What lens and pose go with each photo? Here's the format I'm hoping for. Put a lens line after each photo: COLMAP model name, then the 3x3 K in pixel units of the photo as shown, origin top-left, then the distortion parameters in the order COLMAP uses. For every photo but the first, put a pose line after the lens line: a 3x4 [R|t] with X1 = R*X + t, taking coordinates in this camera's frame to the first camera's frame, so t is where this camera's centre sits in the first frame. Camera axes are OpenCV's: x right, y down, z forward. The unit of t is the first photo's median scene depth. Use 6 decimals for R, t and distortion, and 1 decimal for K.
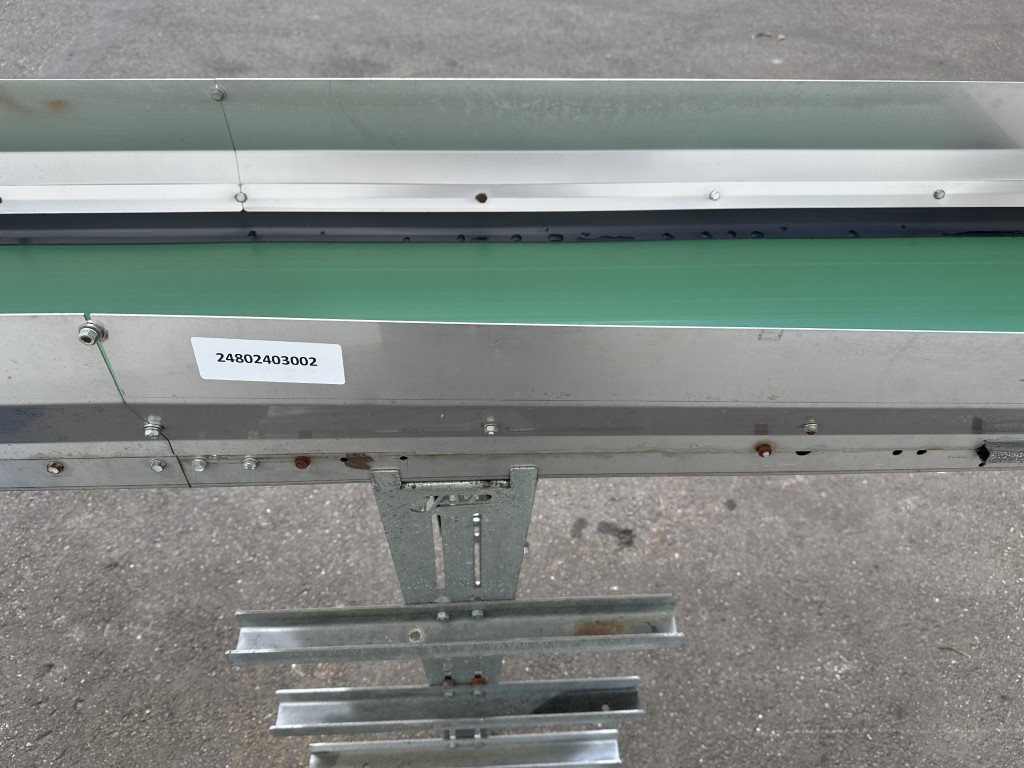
lens RADIAL K [[735.4, 0, 512.0], [0, 735.4, 384.0], [0, 0, 1]] dist [-0.009267, -0.006455]
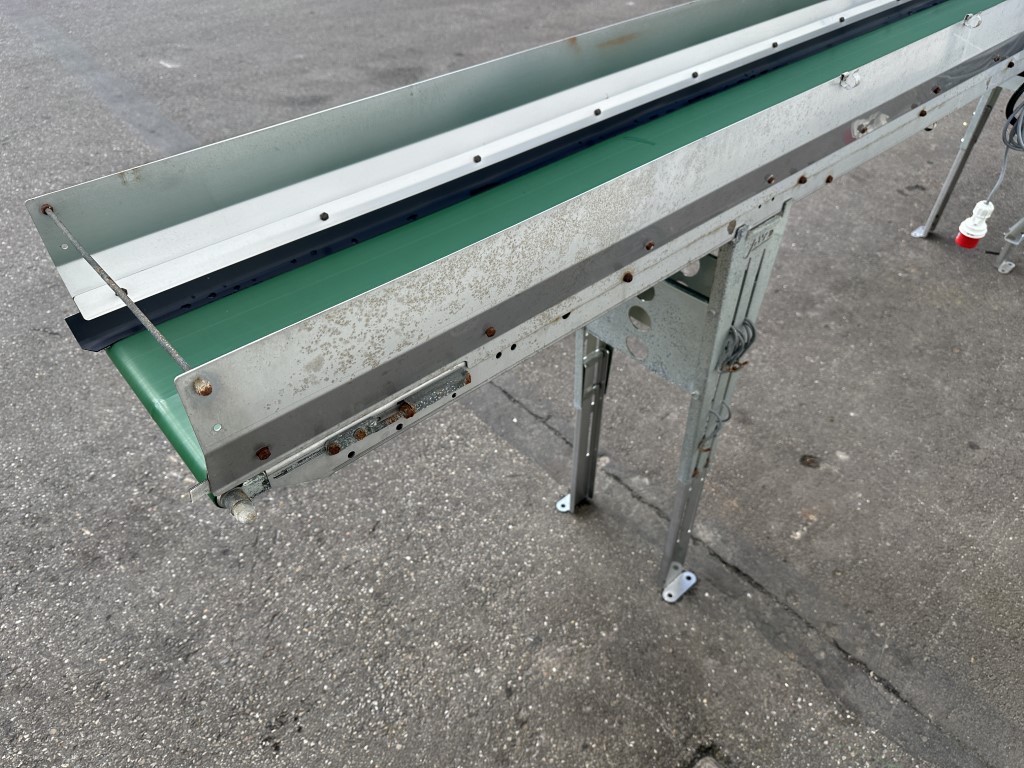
lens RADIAL K [[730.9, 0, 501.3], [0, 730.9, 381.5], [0, 0, 1]] dist [-0.002160, -0.005875]
pose [[0.786662, -0.429709, 0.443298, -1.795284], [0.452355, 0.889830, 0.059817, 0.053105], [-0.420163, 0.153472, 0.894376, -0.158298]]
